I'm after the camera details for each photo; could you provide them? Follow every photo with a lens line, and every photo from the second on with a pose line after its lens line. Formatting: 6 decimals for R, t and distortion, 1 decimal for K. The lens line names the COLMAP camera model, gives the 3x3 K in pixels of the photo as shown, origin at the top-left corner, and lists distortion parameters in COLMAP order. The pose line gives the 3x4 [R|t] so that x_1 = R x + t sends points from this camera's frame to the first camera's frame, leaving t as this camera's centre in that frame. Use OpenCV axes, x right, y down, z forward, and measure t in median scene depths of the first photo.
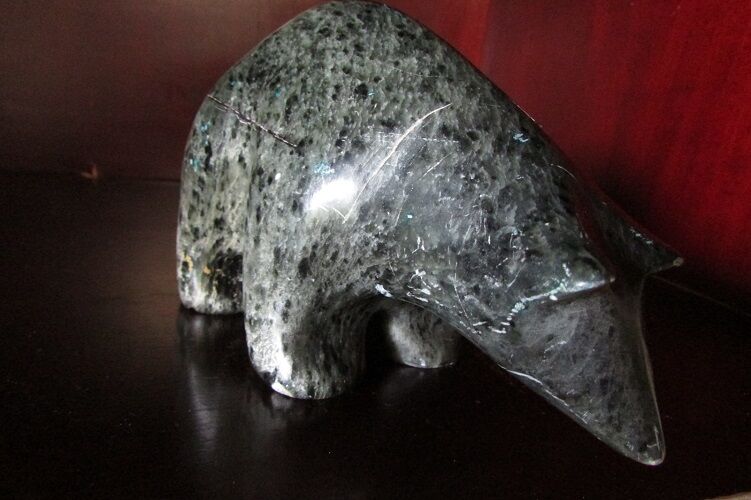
lens RADIAL K [[531.2, 0, 374.4], [0, 531.2, 261.0], [0, 0, 1]] dist [-0.019190, 0.001122]
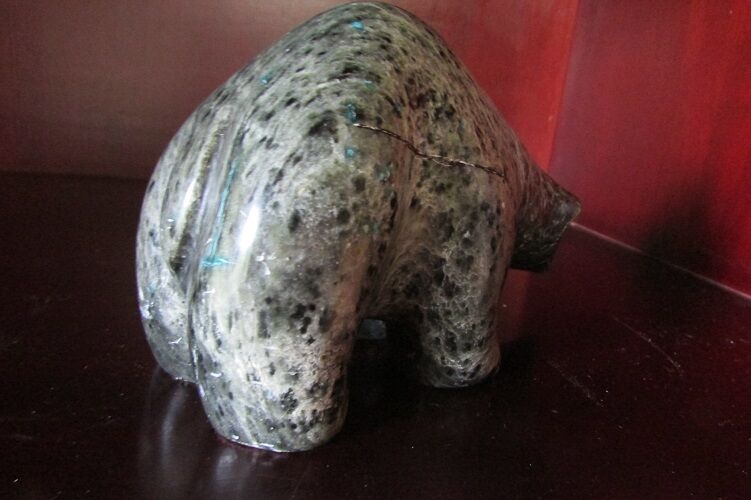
lens RADIAL K [[531.2, 0, 374.4], [0, 531.2, 261.0], [0, 0, 1]] dist [-0.019190, 0.001122]
pose [[-0.031760, -0.367818, 0.929355, -1.363047], [0.152228, 0.917197, 0.368208, -0.547348], [-0.987835, 0.153168, 0.026862, 1.363793]]
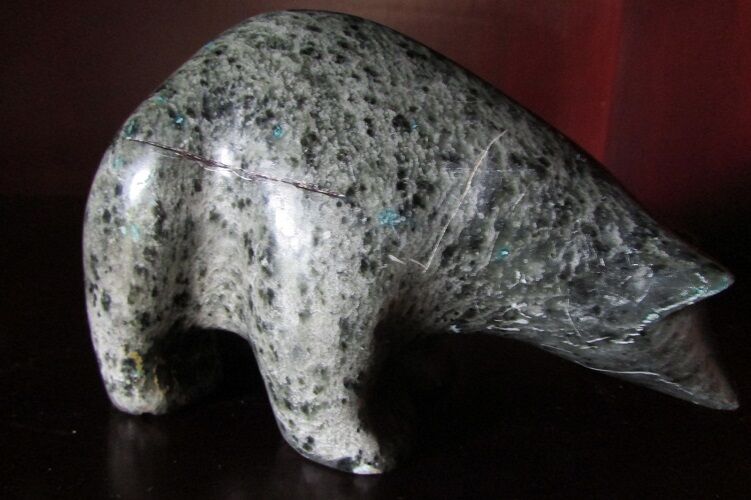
lens RADIAL K [[531.2, 0, 374.4], [0, 531.2, 261.0], [0, 0, 1]] dist [-0.019190, 0.001122]
pose [[0.850752, -0.230025, 0.472556, -0.566151], [0.205393, 0.973146, 0.103923, -0.207465], [-0.483771, 0.008647, 0.875152, 0.254263]]
